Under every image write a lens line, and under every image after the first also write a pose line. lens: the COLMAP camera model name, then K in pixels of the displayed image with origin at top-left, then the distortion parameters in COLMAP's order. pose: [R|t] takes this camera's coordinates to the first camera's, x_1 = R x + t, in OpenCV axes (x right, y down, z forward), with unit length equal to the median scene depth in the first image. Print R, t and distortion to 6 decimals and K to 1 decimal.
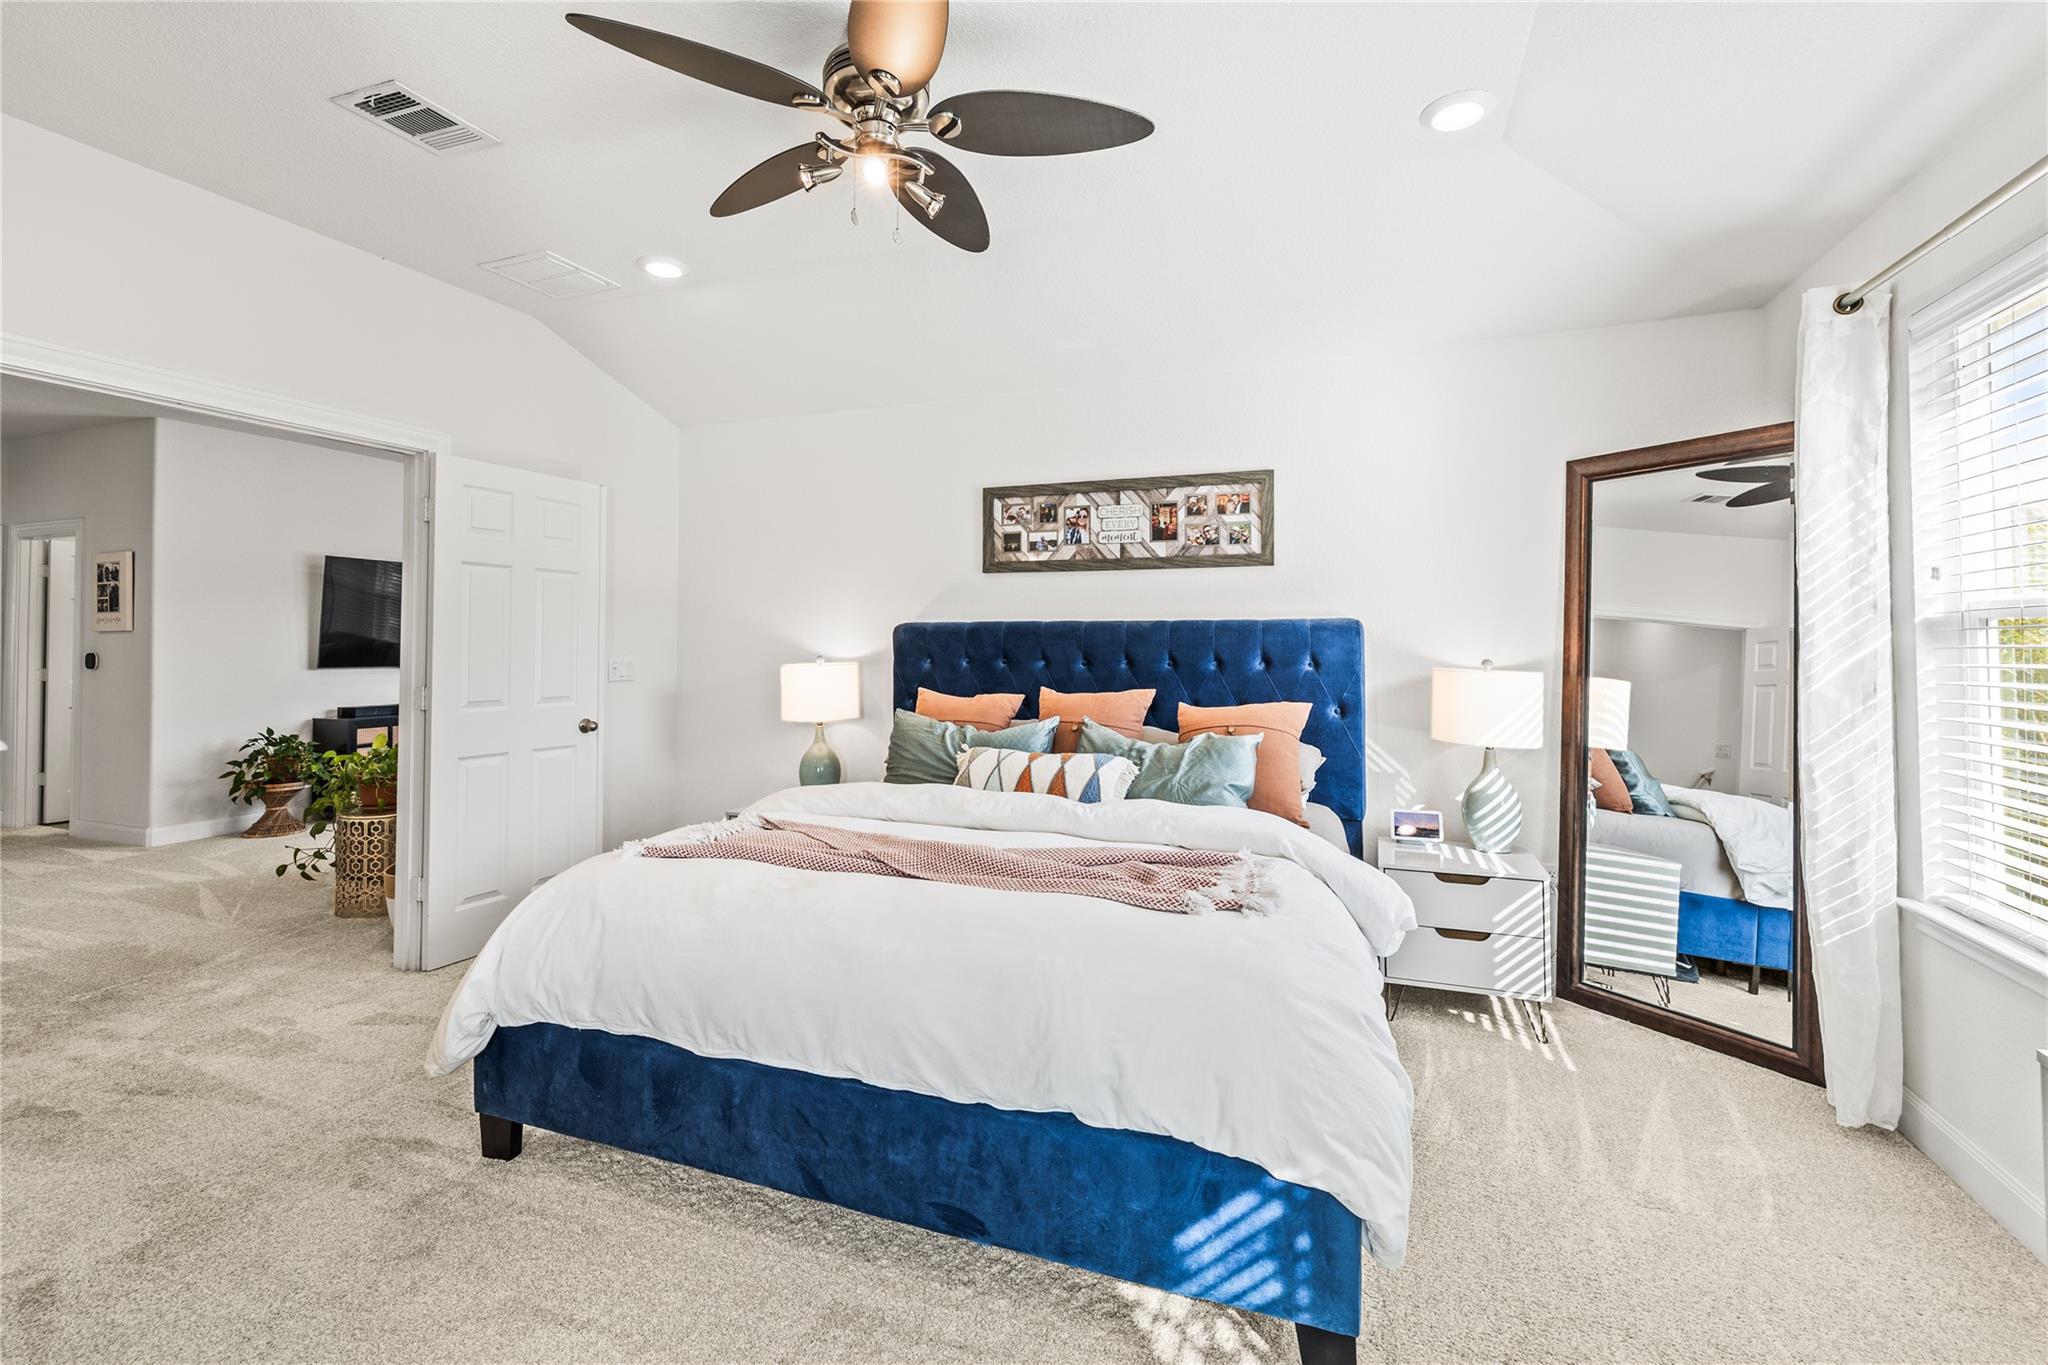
lens RADIAL K [[872.7, 0, 1035.9], [0, 872.7, 680.6], [0, 0, 1]] dist [0.001384, 0.000256]
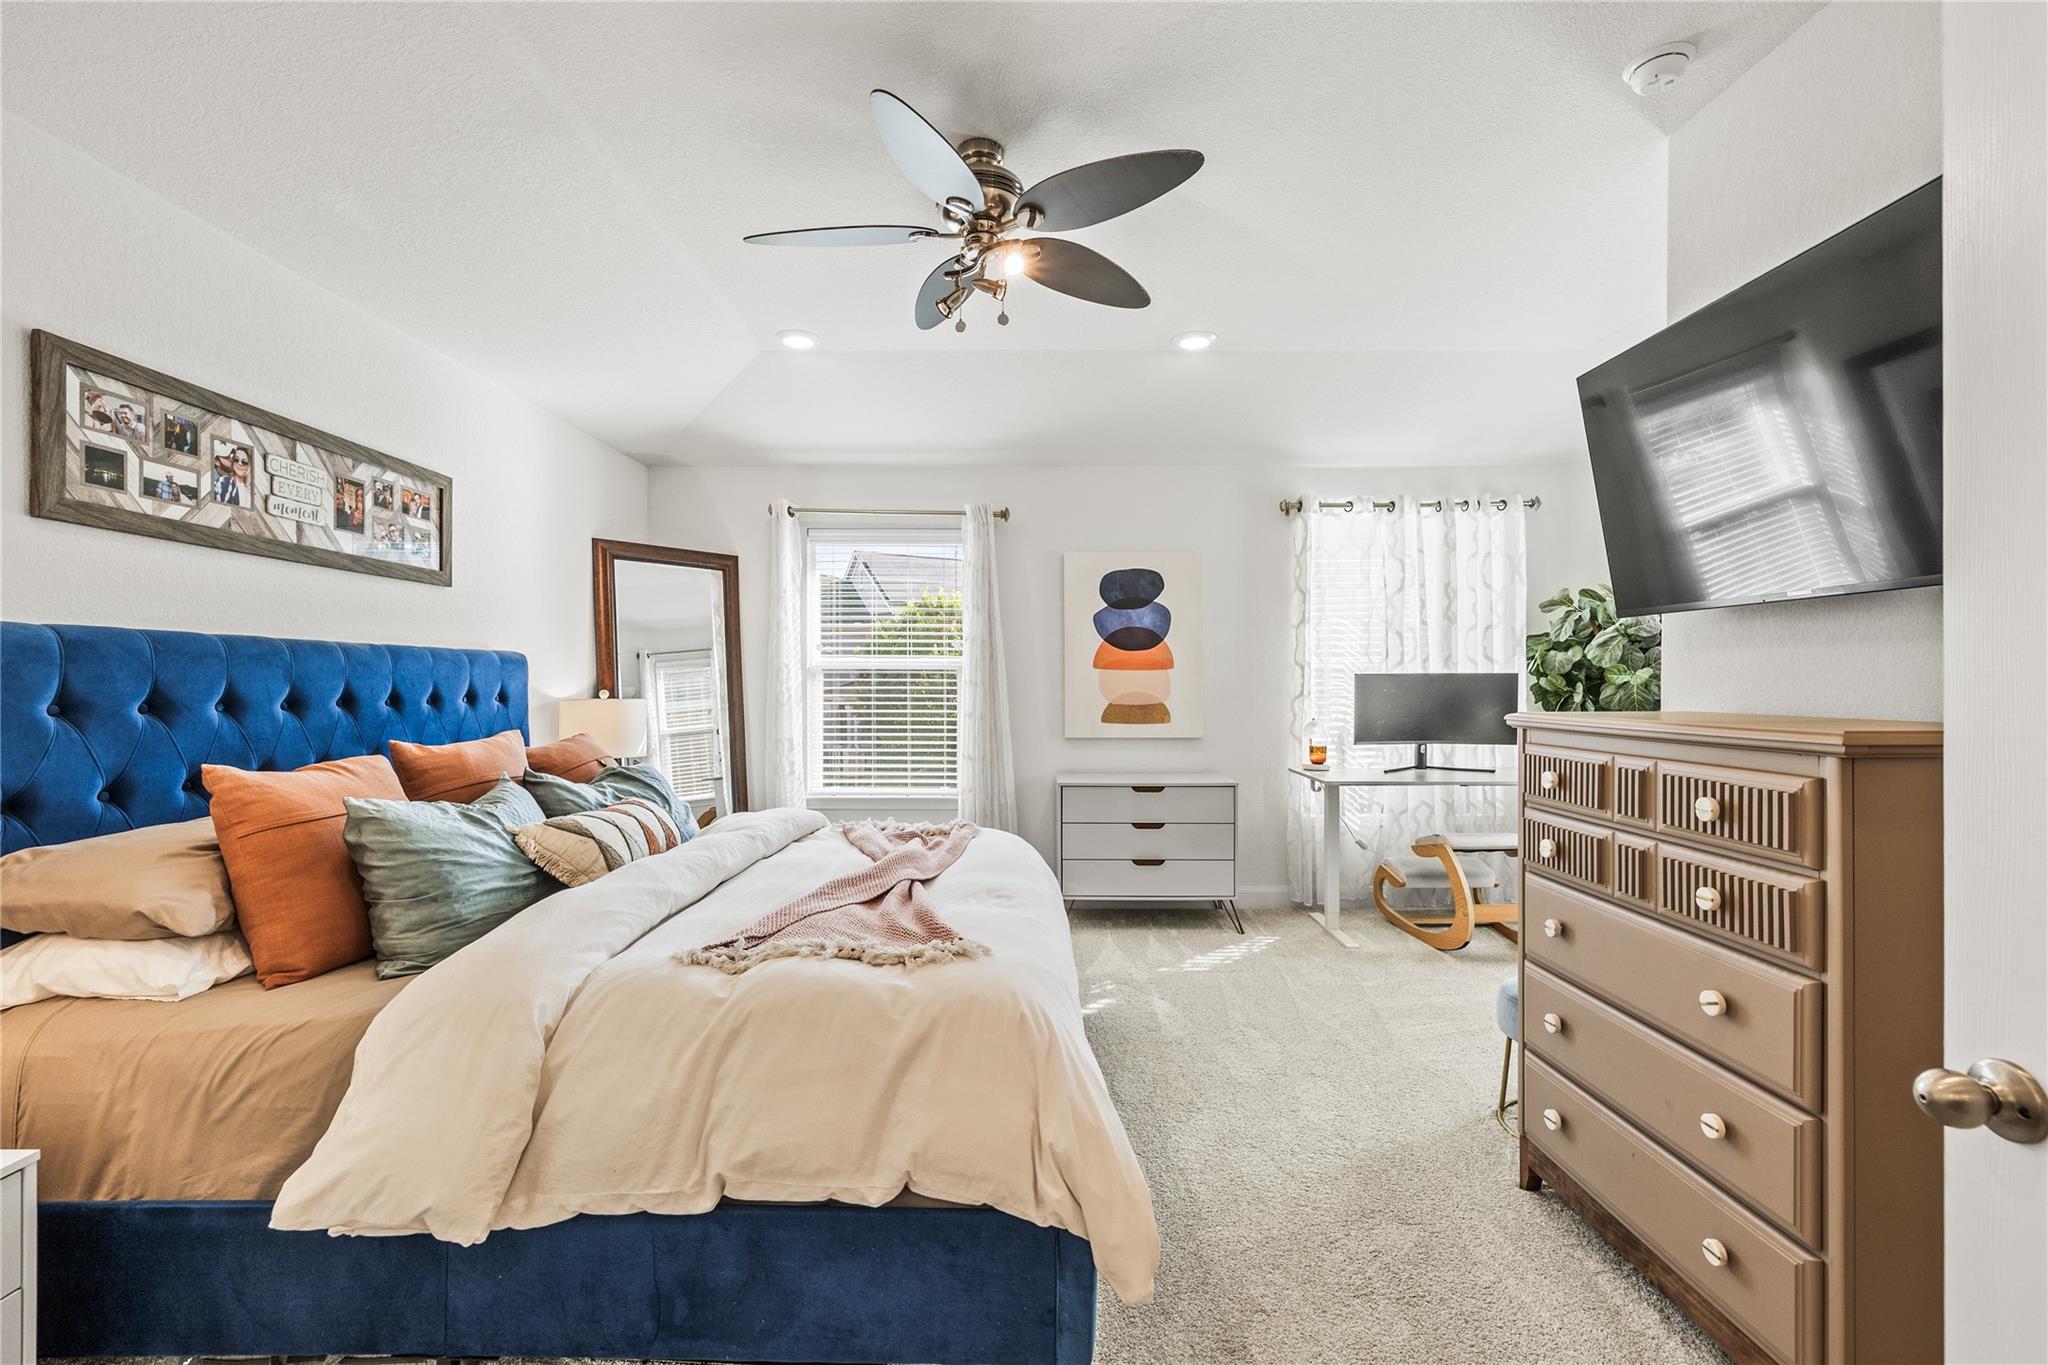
lens RADIAL K [[872.7, 0, 1035.9], [0, 872.7, 680.6], [0, 0, 1]] dist [0.001384, 0.000256]
pose [[-0.338831, 0.002611, 0.940844, -0.686656], [0.034663, 0.999352, 0.009710, -0.026282], [-0.940208, 0.035902, -0.338702, 0.699068]]
